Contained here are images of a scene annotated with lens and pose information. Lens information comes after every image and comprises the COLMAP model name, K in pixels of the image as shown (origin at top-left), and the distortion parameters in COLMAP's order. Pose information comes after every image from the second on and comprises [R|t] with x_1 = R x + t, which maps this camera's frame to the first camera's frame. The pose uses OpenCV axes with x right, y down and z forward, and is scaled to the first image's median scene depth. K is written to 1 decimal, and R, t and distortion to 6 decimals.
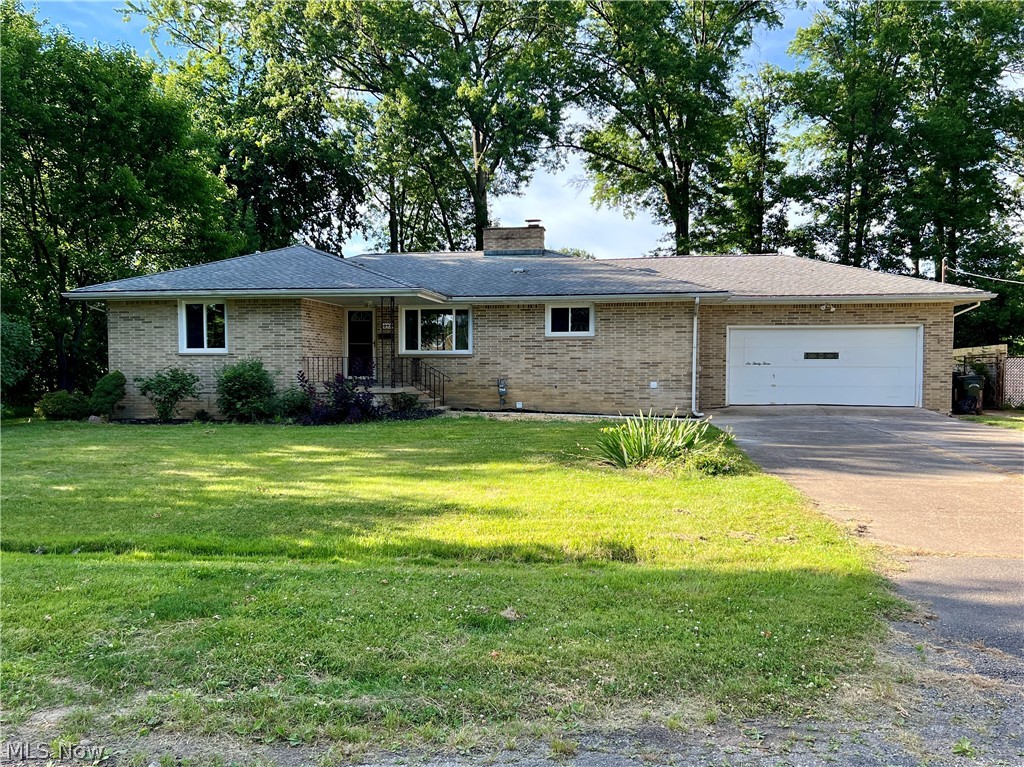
lens RADIAL K [[865.2, 0, 452.7], [0, 865.2, 414.9], [0, 0, 1]] dist [0.057905, -0.053794]
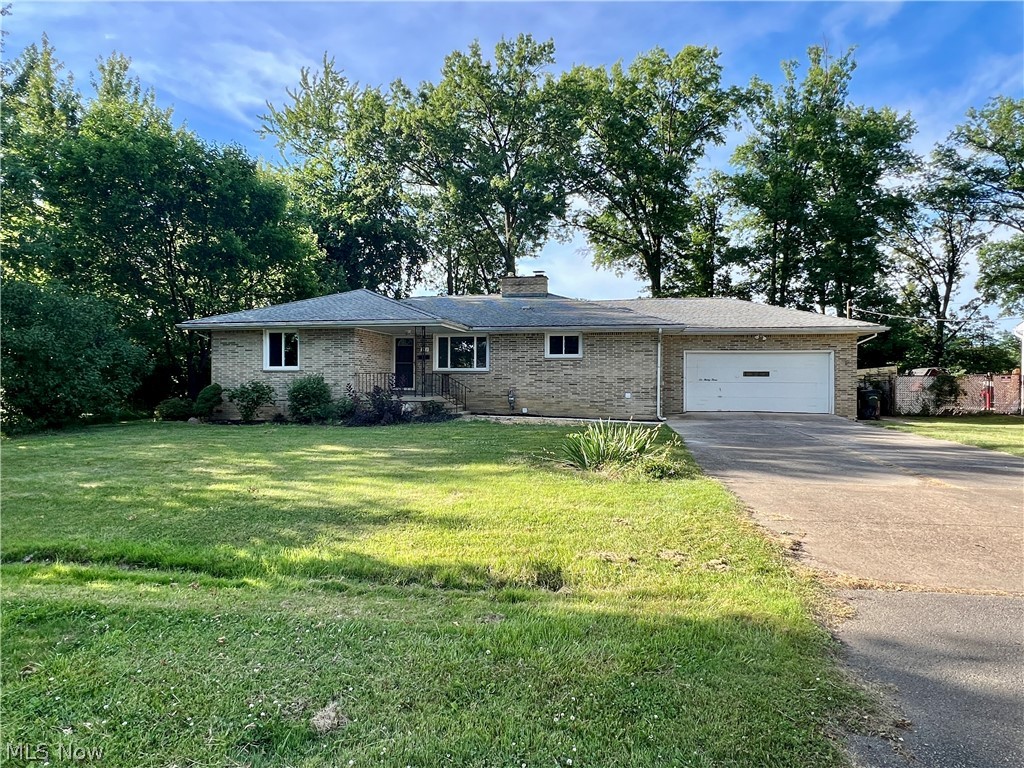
lens RADIAL K [[600.1, 0, 492.2], [0, 600.1, 391.8], [0, 0, 1]] dist [-0.004342, 0.001103]
pose [[0.999845, 0.004307, -0.017079, 0.043507], [-0.004953, 0.999266, -0.037978, -0.005230], [0.016903, 0.038057, 0.999133, 0.100411]]
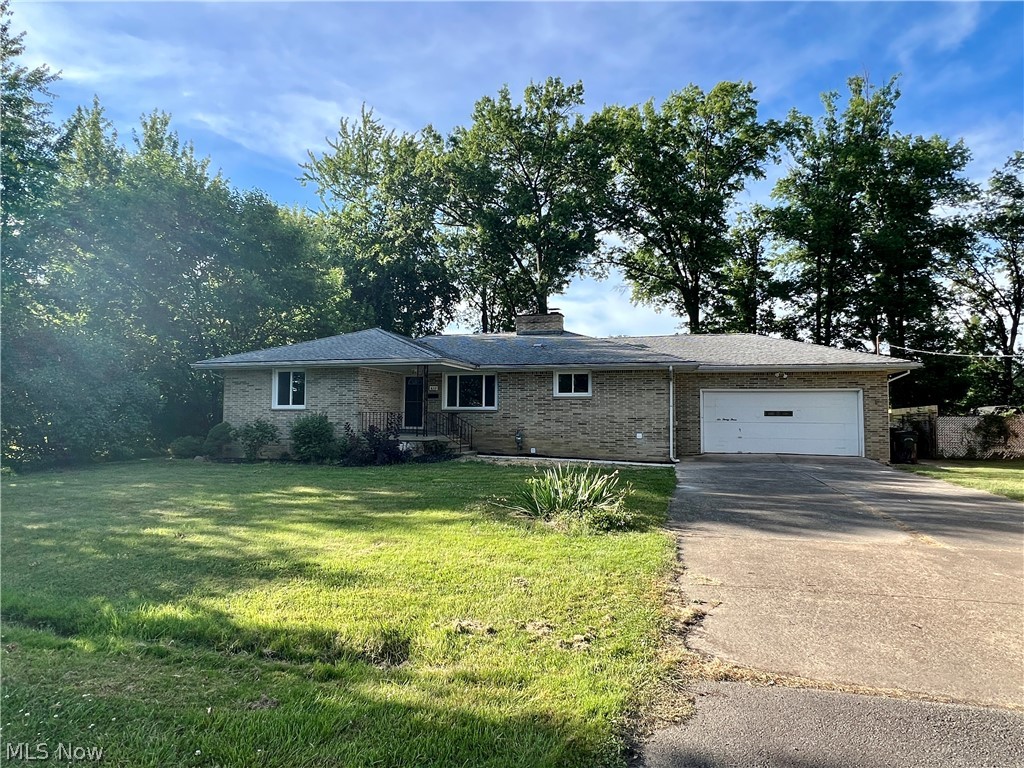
lens RADIAL K [[600.1, 0, 492.3], [0, 600.1, 394.9], [0, 0, 1]] dist [-0.004342, 0.001103]
pose [[0.995099, 0.002828, -0.098841, 0.104333], [-0.012148, 0.995515, -0.093819, -0.009754], [0.098132, 0.094560, 0.990671, 0.121716]]
